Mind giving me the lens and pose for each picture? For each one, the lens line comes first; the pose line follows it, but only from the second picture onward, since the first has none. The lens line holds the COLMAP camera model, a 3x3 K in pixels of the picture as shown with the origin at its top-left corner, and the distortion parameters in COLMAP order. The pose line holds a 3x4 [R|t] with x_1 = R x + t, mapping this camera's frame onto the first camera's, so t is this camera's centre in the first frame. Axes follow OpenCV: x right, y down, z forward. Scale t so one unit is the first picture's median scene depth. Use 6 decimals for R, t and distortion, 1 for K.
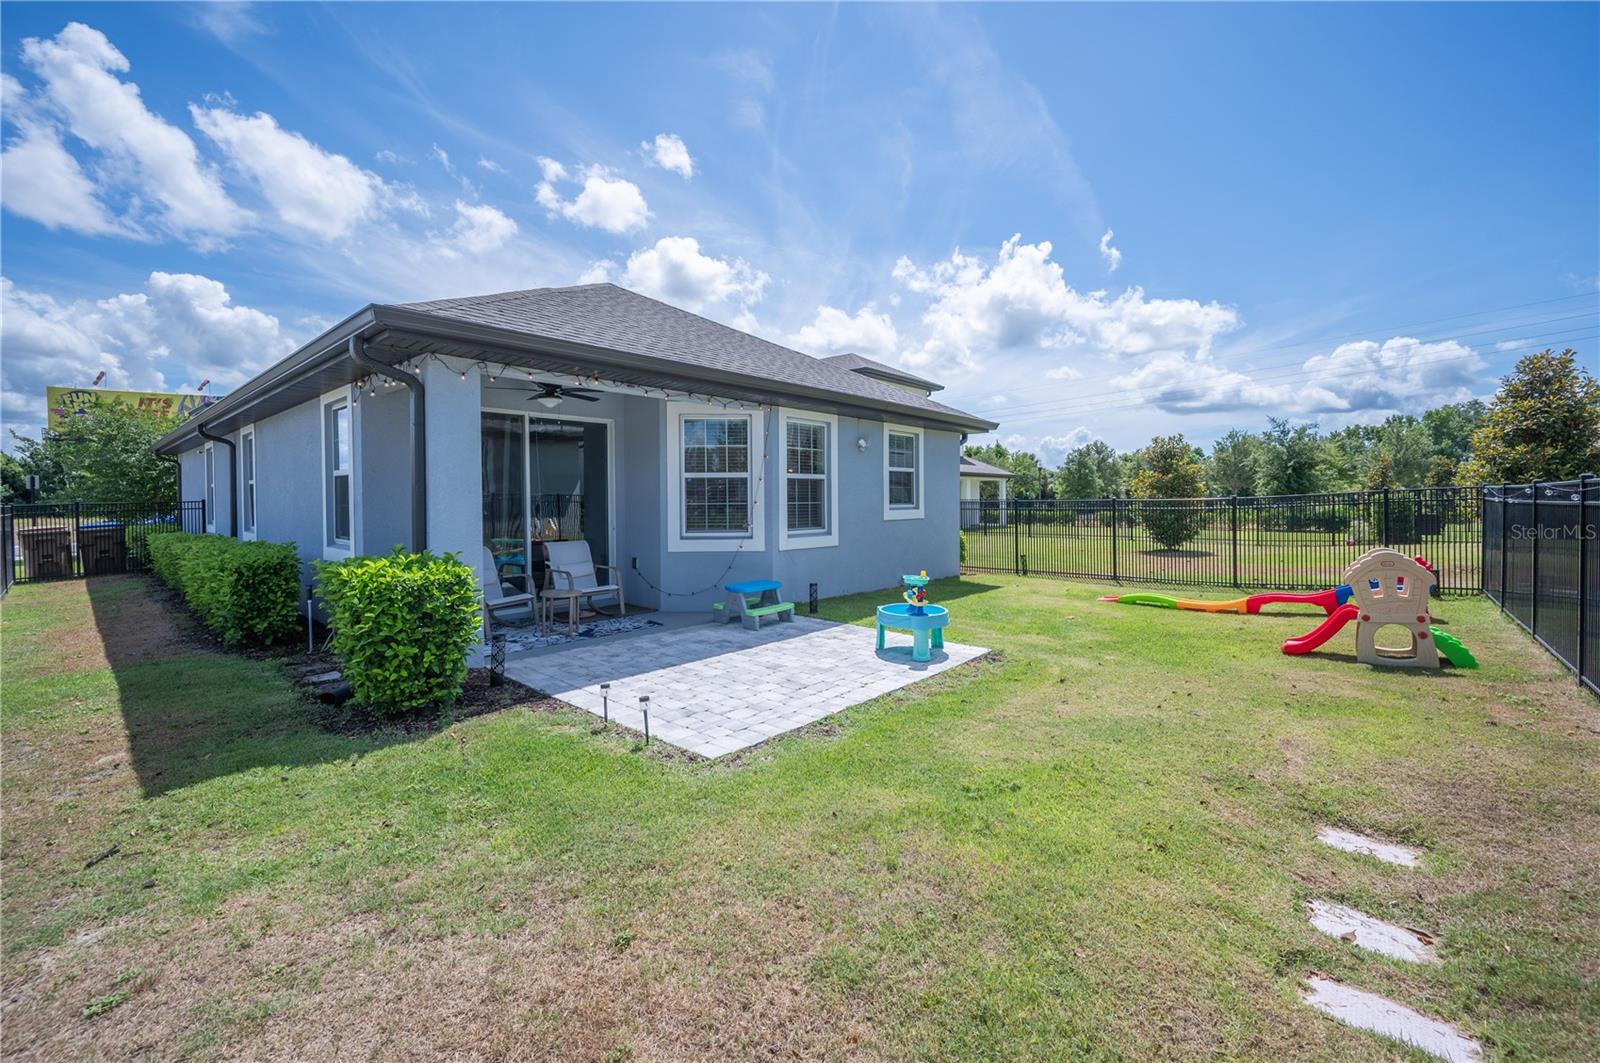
lens RADIAL K [[638.6, 0, 799.7], [0, 638.6, 519.4], [0, 0, 1]] dist [-0.000136, -0.000231]
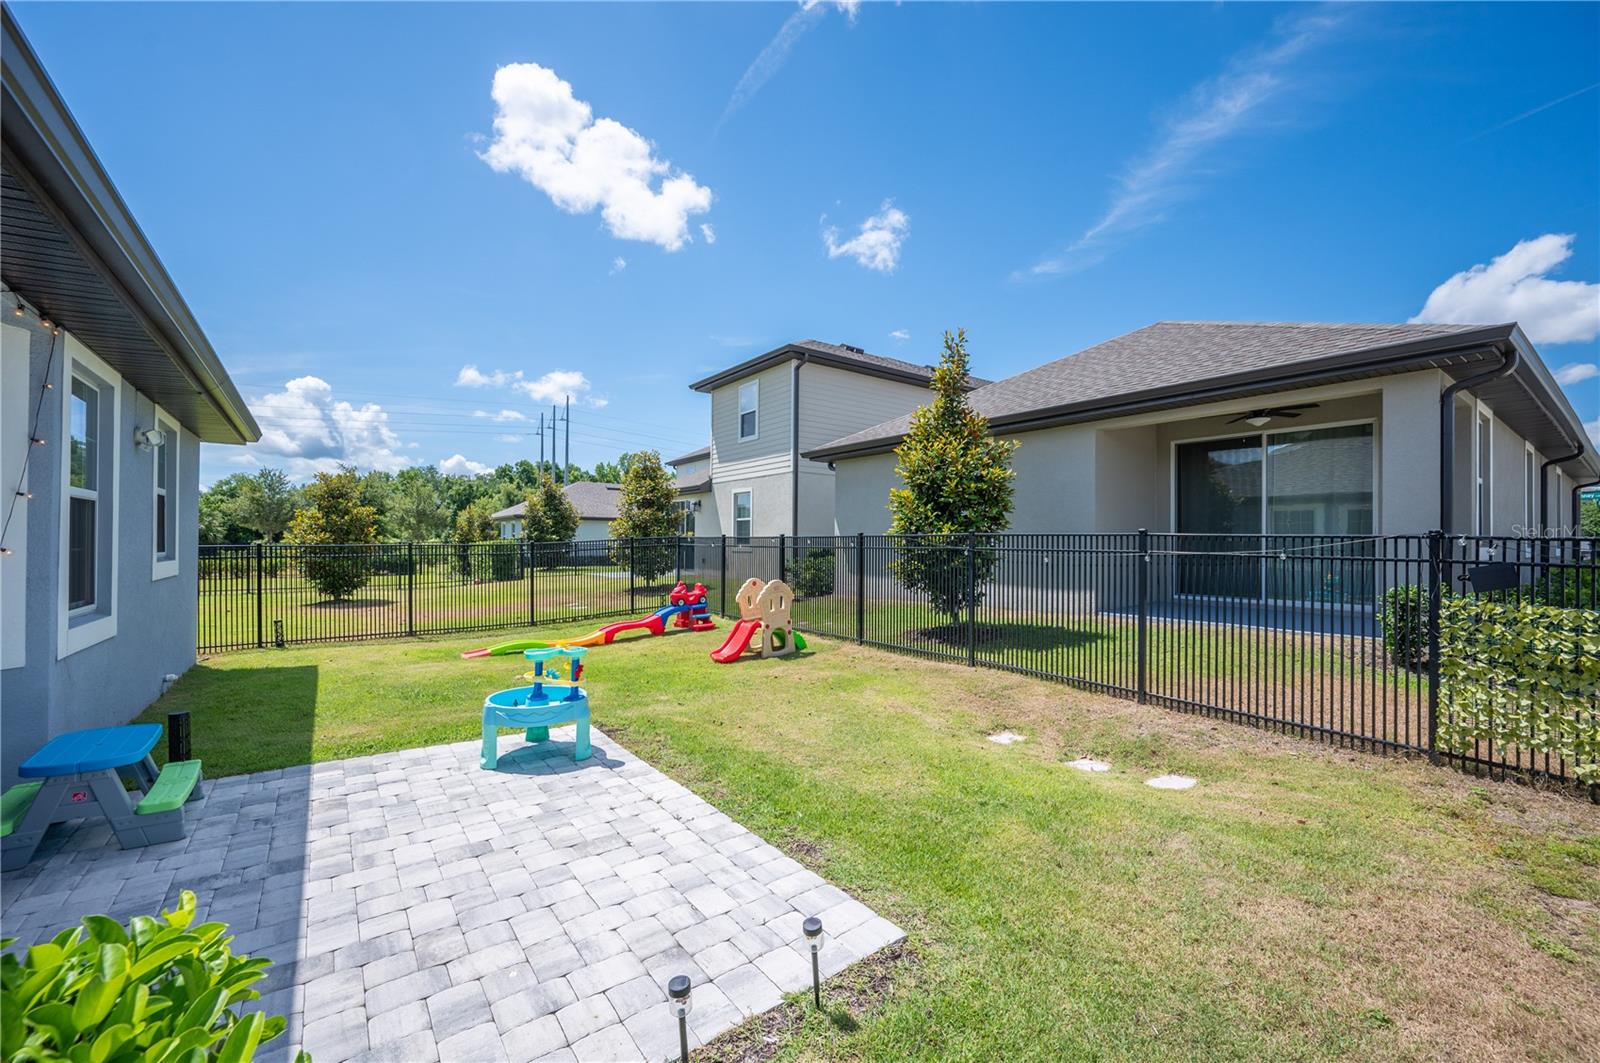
lens RADIAL K [[638.6, 0, 797.1], [0, 638.6, 541.2], [0, 0, 1]] dist [-0.000136, -0.000231]
pose [[0.212415, 0.007389, 0.977152, -0.550626], [0.027483, 0.999531, -0.013533, -0.019434], [-0.976793, 0.029730, 0.212113, 0.647166]]
